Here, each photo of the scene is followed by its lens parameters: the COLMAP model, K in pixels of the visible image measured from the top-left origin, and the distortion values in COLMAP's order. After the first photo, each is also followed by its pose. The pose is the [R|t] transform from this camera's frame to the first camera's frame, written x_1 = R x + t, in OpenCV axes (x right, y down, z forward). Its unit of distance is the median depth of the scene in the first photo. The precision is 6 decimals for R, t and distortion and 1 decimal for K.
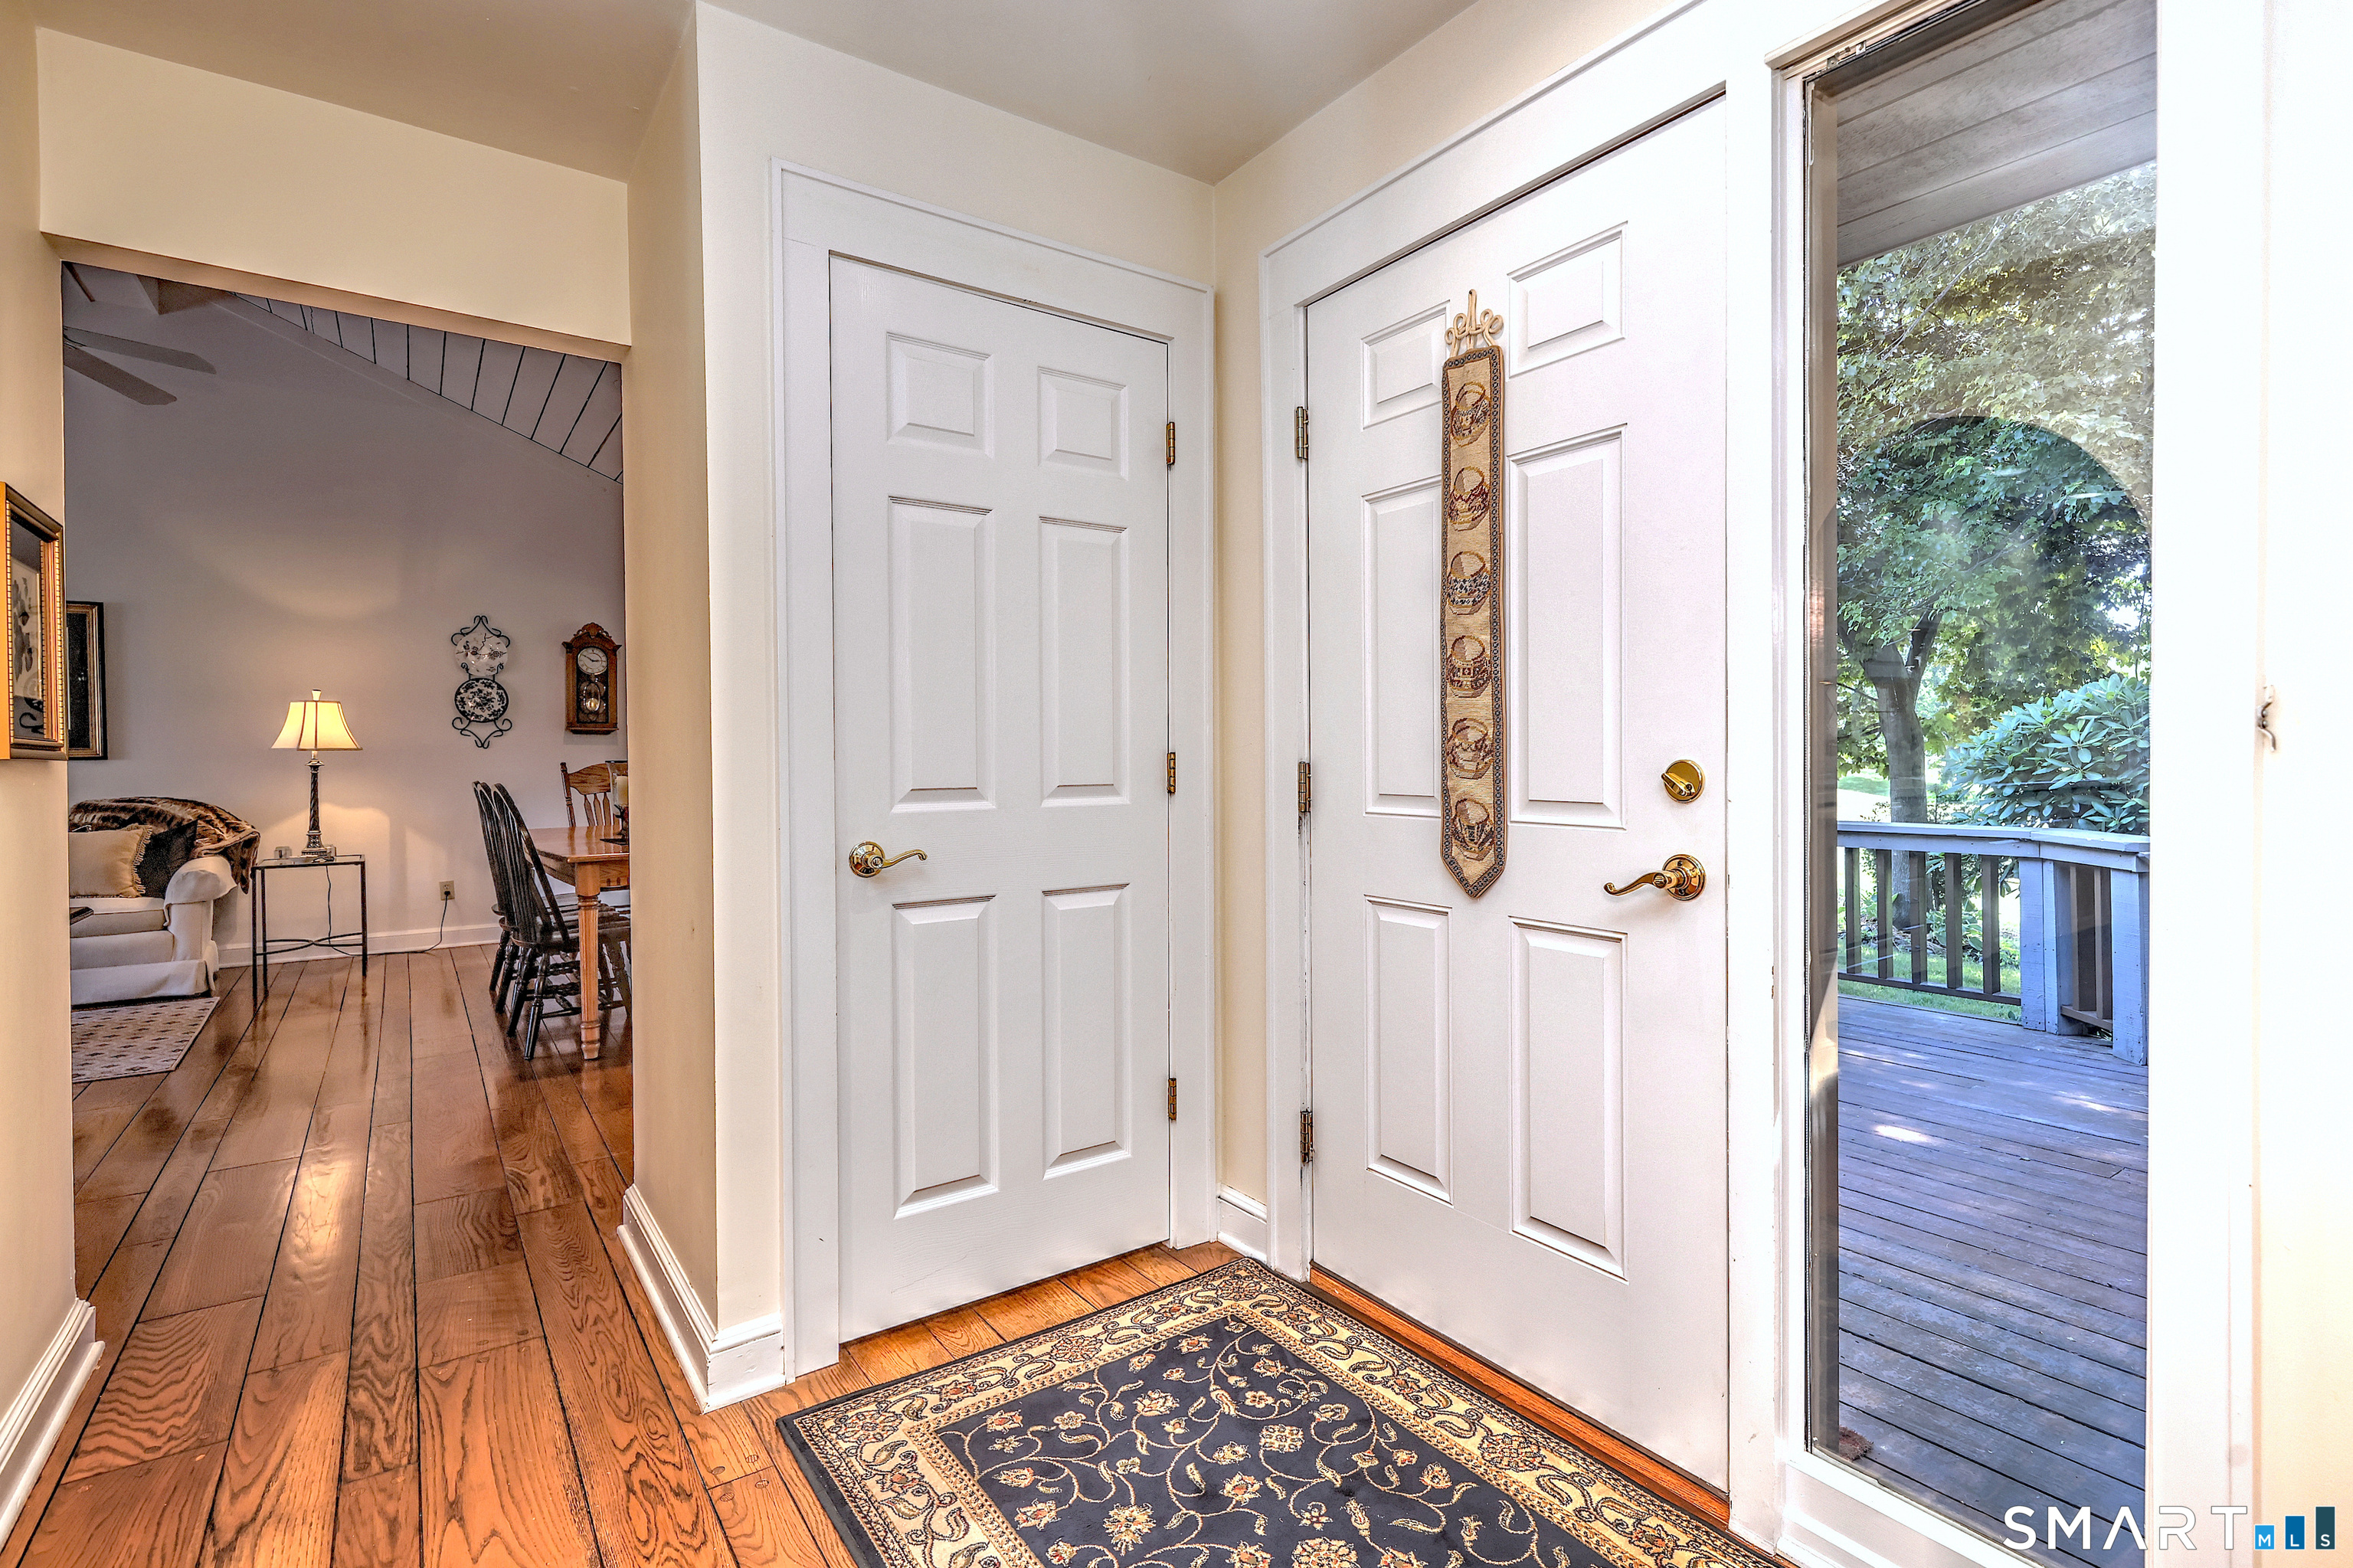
lens RADIAL K [[1089.3, 0, 1187.0], [0, 1089.3, 762.2], [0, 0, 1]] dist [-0.000614, -0.002149]
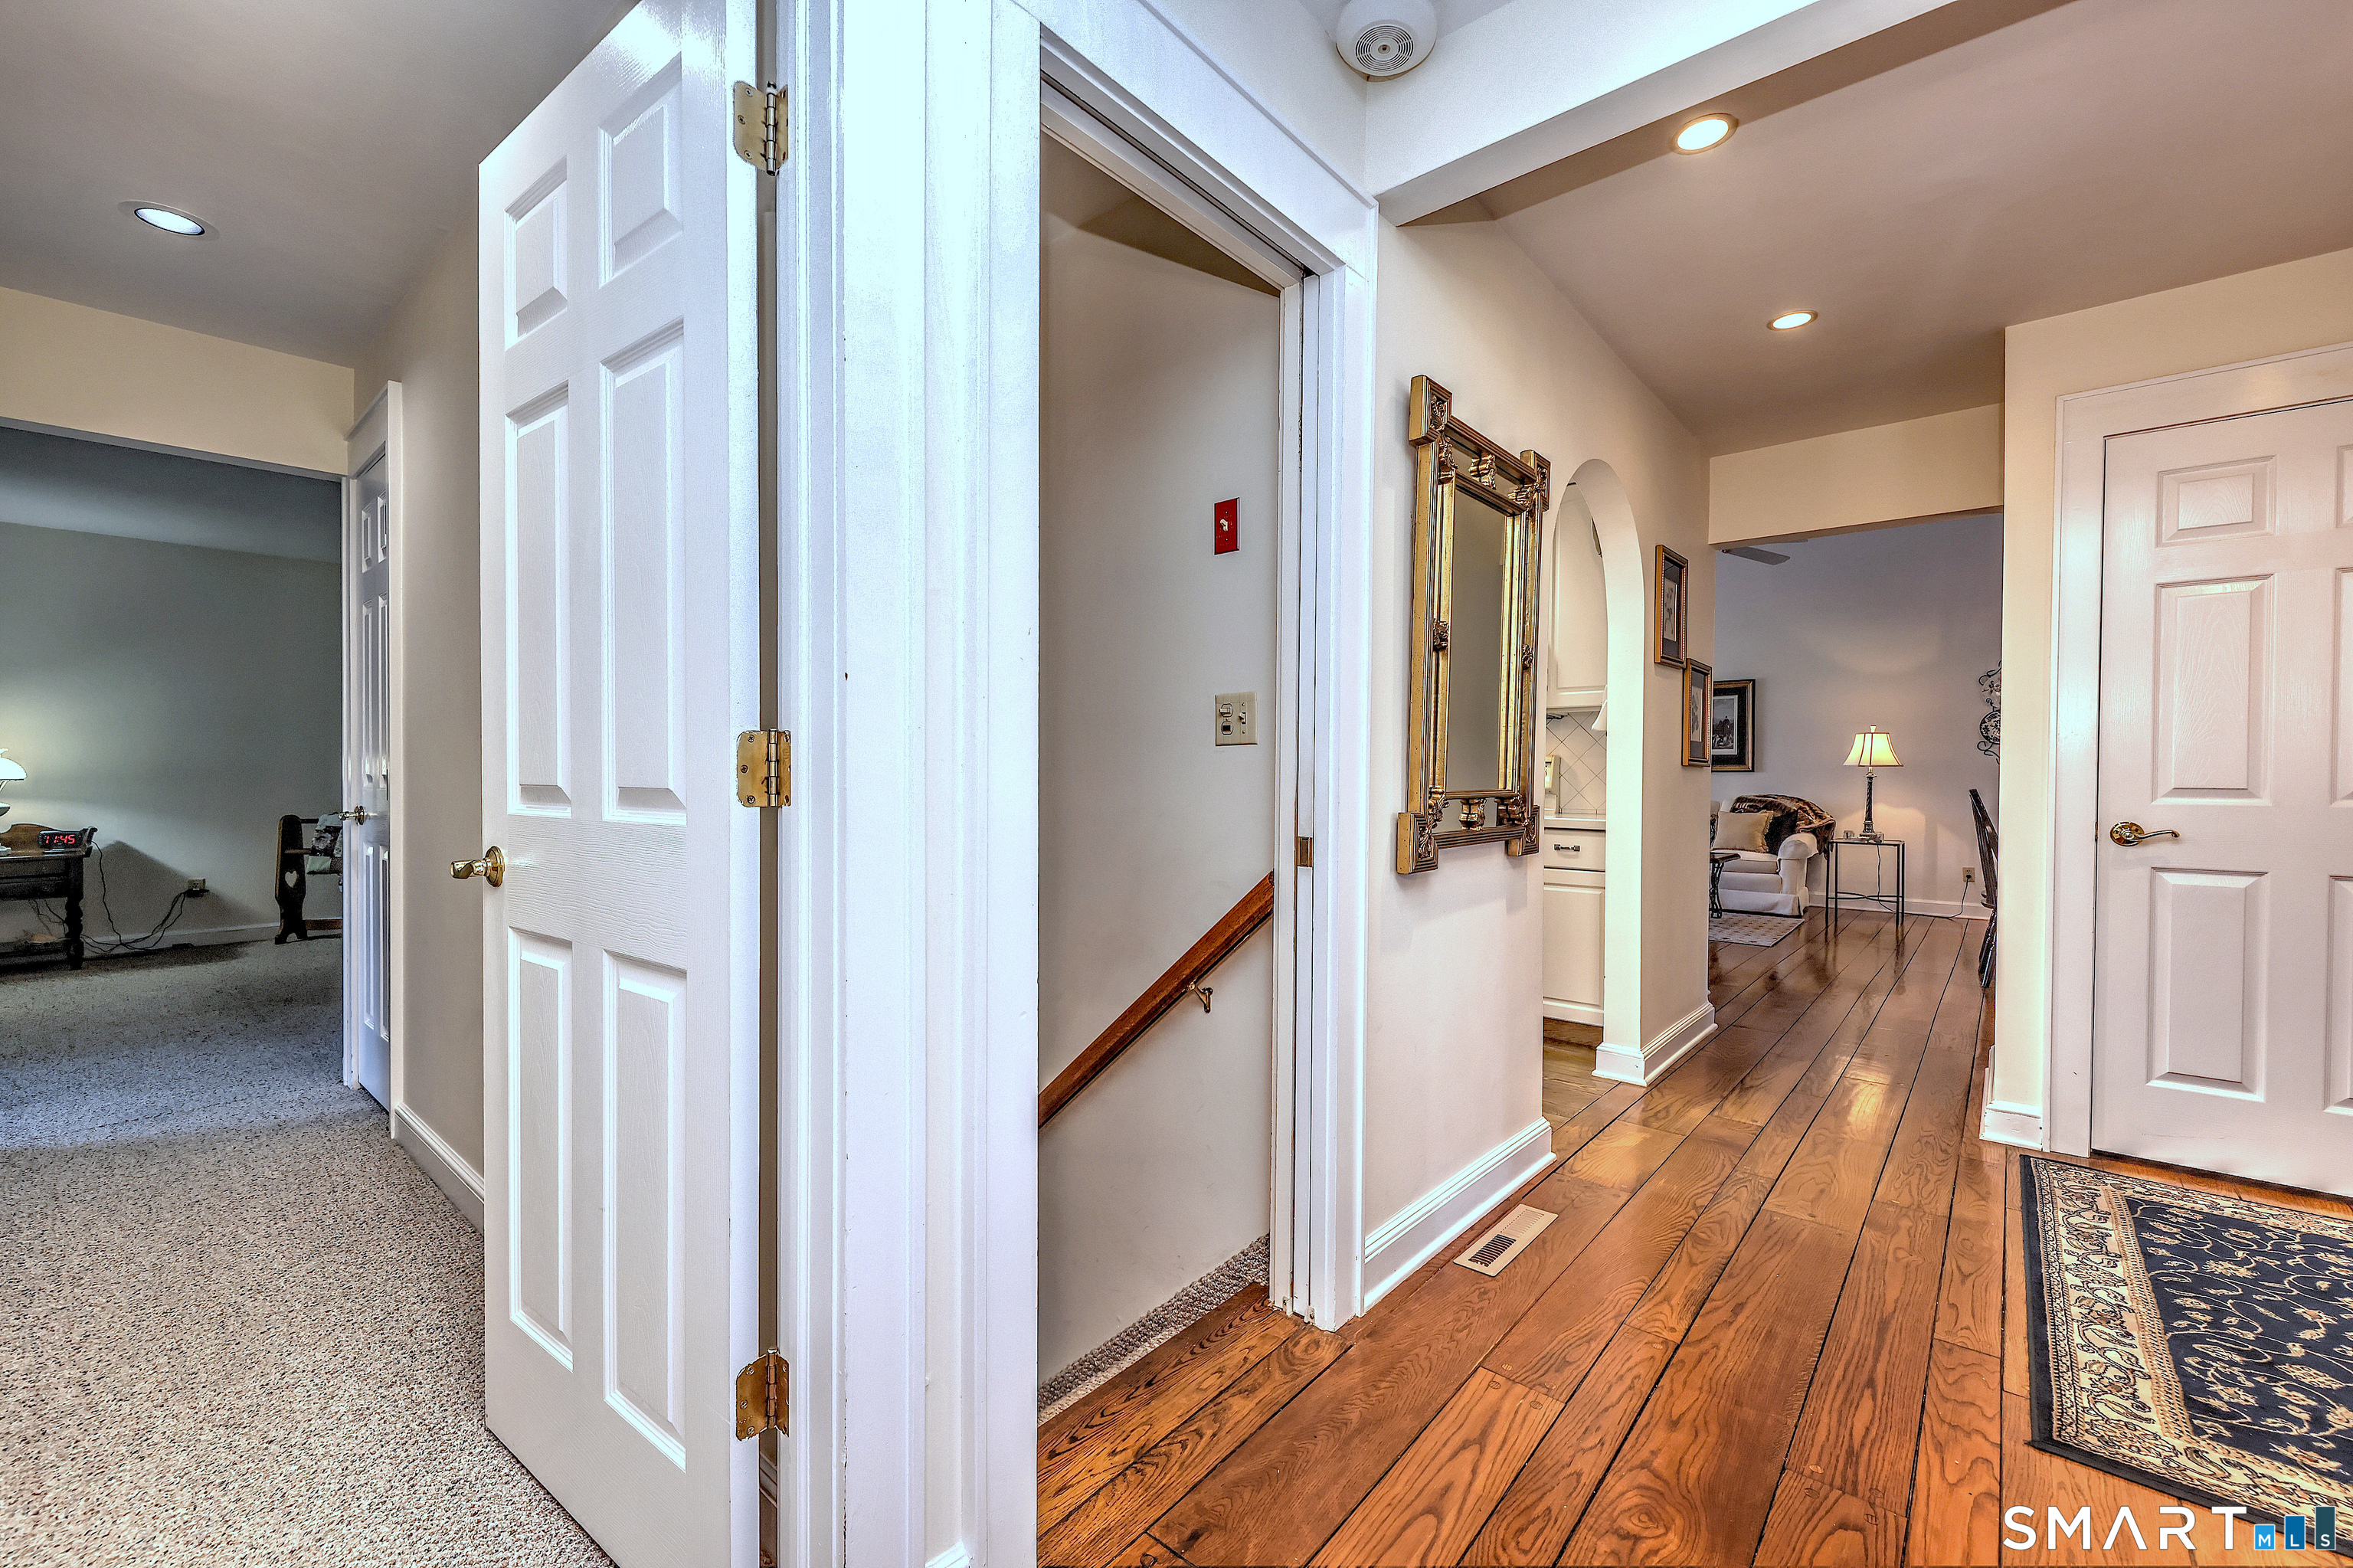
lens RADIAL K [[1014.6, 0, 1169.0], [0, 1014.6, 794.3], [0, 0, 1]] dist [0.020758, -0.001411]
pose [[0.241758, 0.028641, -0.969914, 0.344788], [-0.017928, 0.999526, 0.025047, 0.010322], [0.970171, 0.011334, 0.242157, -0.279851]]
